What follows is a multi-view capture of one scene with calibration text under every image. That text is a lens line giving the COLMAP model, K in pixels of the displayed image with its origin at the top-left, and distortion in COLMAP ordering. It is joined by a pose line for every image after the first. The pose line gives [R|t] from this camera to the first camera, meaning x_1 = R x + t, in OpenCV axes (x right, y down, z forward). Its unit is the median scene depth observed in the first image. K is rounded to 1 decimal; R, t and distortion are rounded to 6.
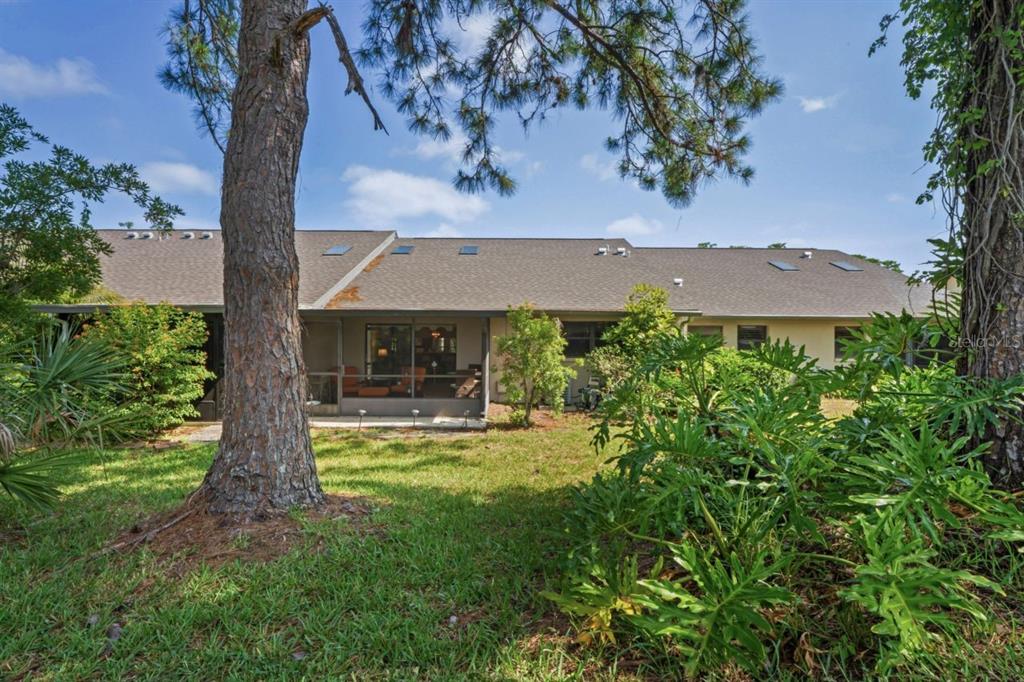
lens RADIAL K [[510.3, 0, 512.0], [0, 510.3, 341.0], [0, 0, 1]] dist [-0.002349, -0.000284]
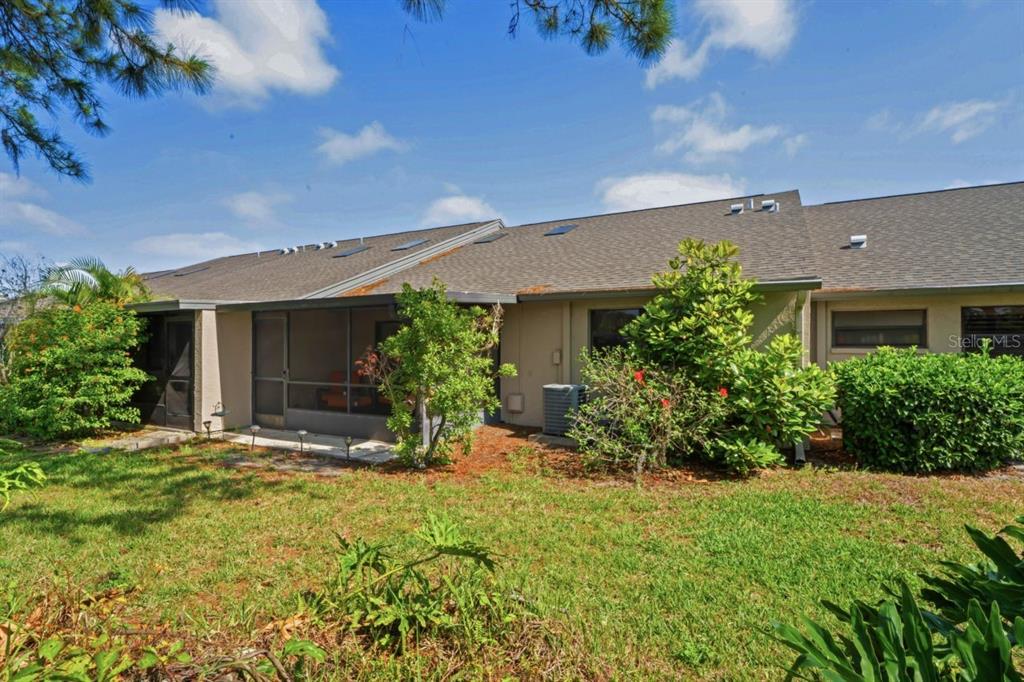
lens RADIAL K [[510.3, 0, 512.0], [0, 510.3, 341.0], [0, 0, 1]] dist [-0.002349, -0.000284]
pose [[0.878236, -0.007193, -0.478174, 0.362617], [0.002336, 0.999939, -0.010753, 0.010599], [0.478222, 0.008327, 0.878199, 0.402108]]
